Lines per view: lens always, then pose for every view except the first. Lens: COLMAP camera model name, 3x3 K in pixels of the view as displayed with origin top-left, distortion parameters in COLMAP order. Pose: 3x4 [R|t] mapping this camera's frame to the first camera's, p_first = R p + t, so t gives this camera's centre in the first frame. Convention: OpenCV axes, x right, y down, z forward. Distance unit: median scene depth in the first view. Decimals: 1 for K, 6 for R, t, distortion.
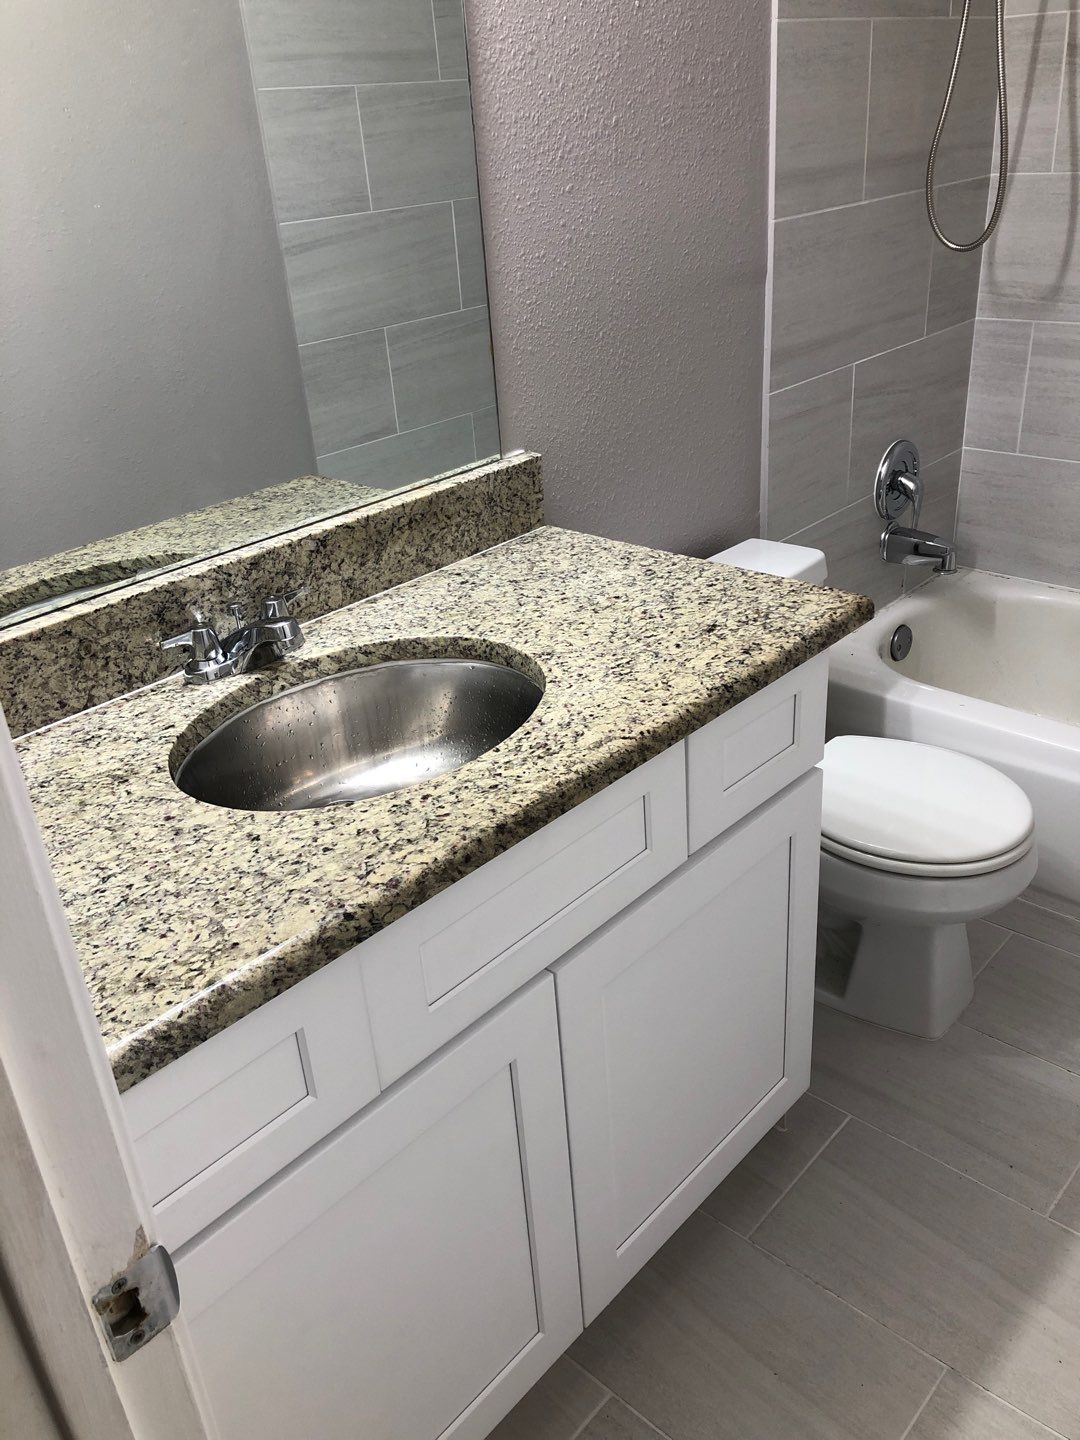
lens RADIAL K [[1179.4, 0, 533.3], [0, 1179.4, 713.1], [0, 0, 1]] dist [0.040855, -0.043059]
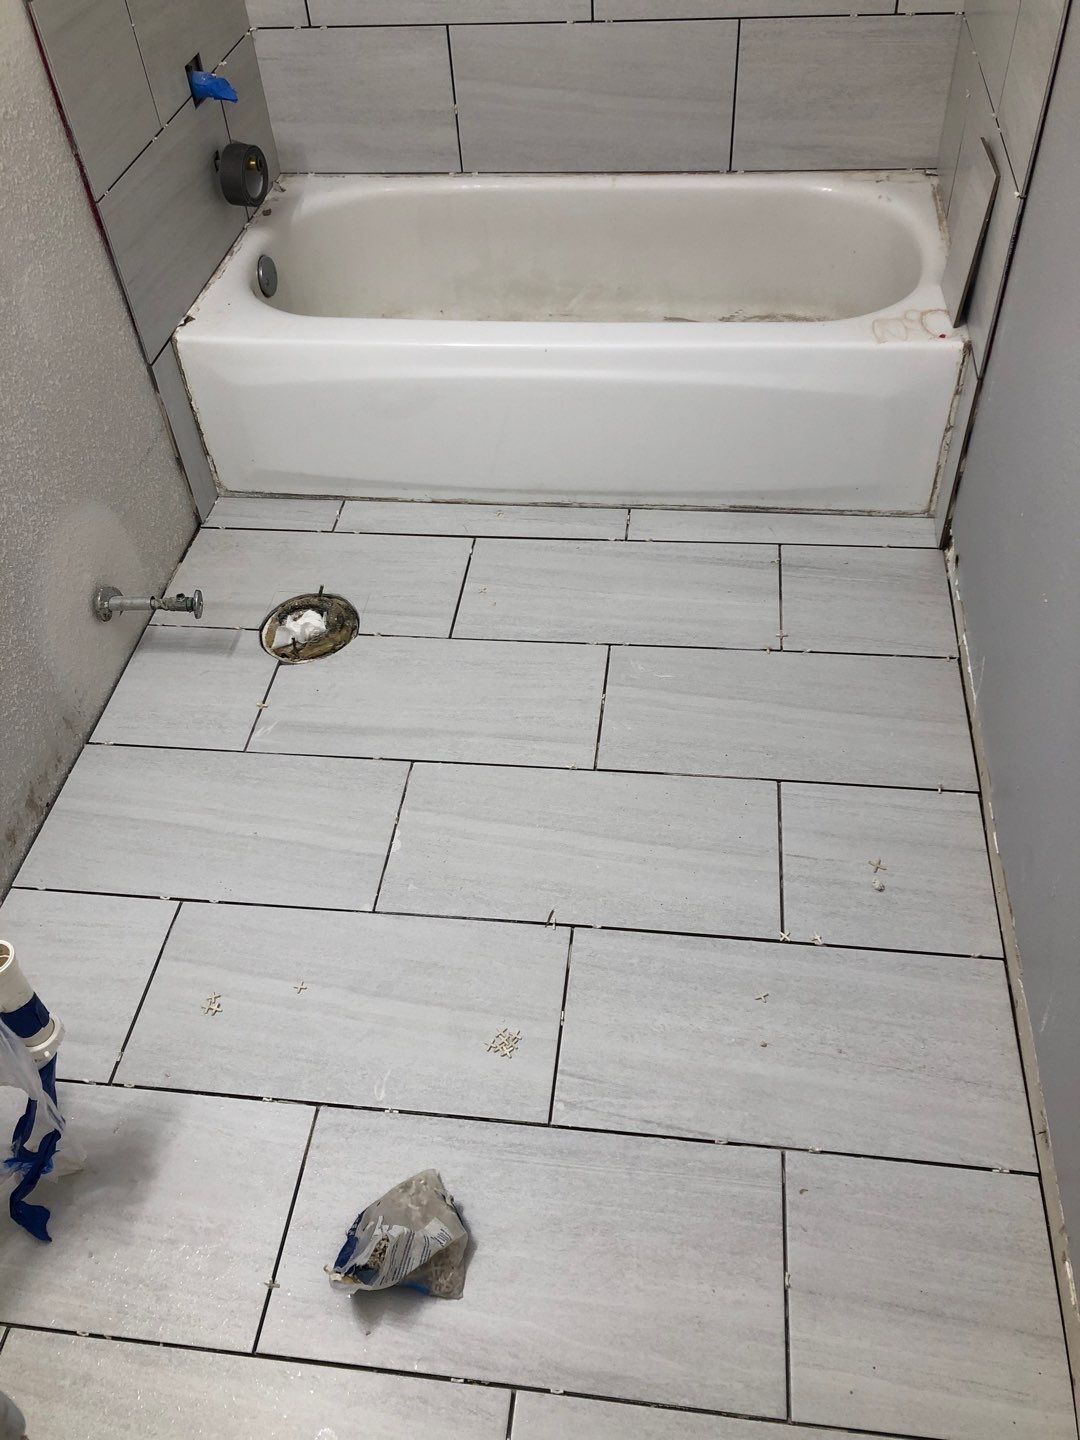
lens RADIAL K [[1179.4, 0, 536.4], [0, 1179.4, 715.5], [0, 0, 1]] dist [0.040855, -0.043059]
pose [[0.816376, -0.407012, 0.409721, -0.062124], [0.266688, 0.894961, 0.357662, -0.046731], [-0.512257, -0.182719, 0.839170, 0.091931]]
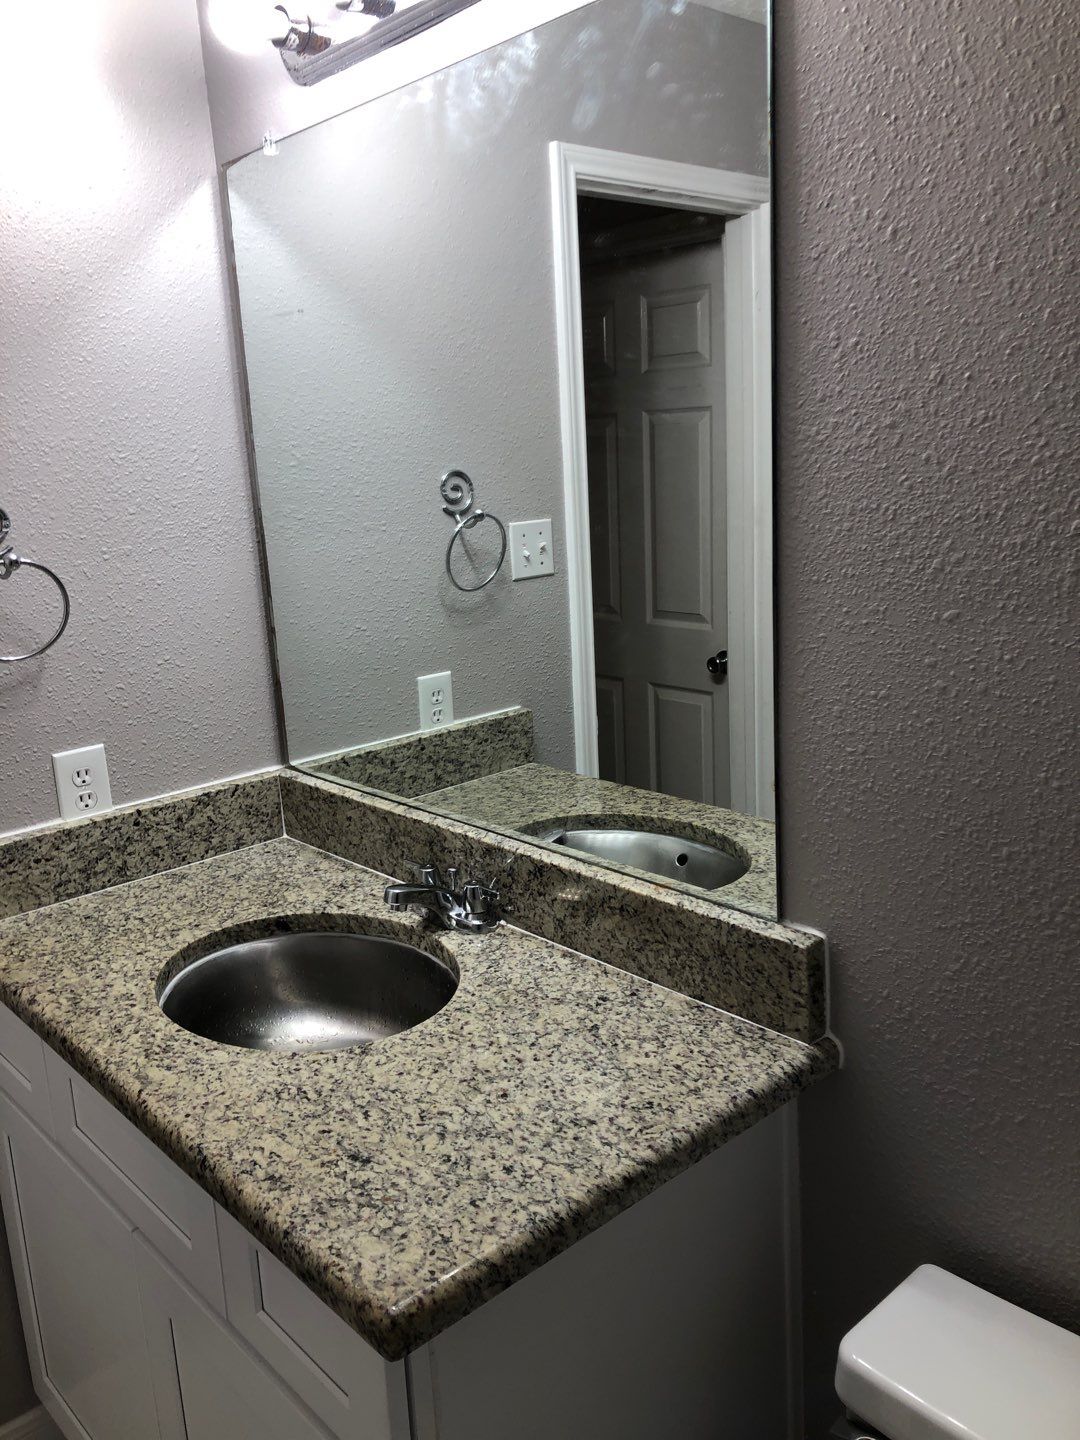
lens RADIAL K [[1179.4, 0, 525.1], [0, 1179.4, 697.6], [0, 0, 1]] dist [0.040855, -0.043059]
pose [[-0.078718, 0.286832, -0.954741, 0.693593], [-0.391936, 0.871685, 0.294195, -0.526532], [0.916618, 0.397356, 0.043802, 0.823703]]
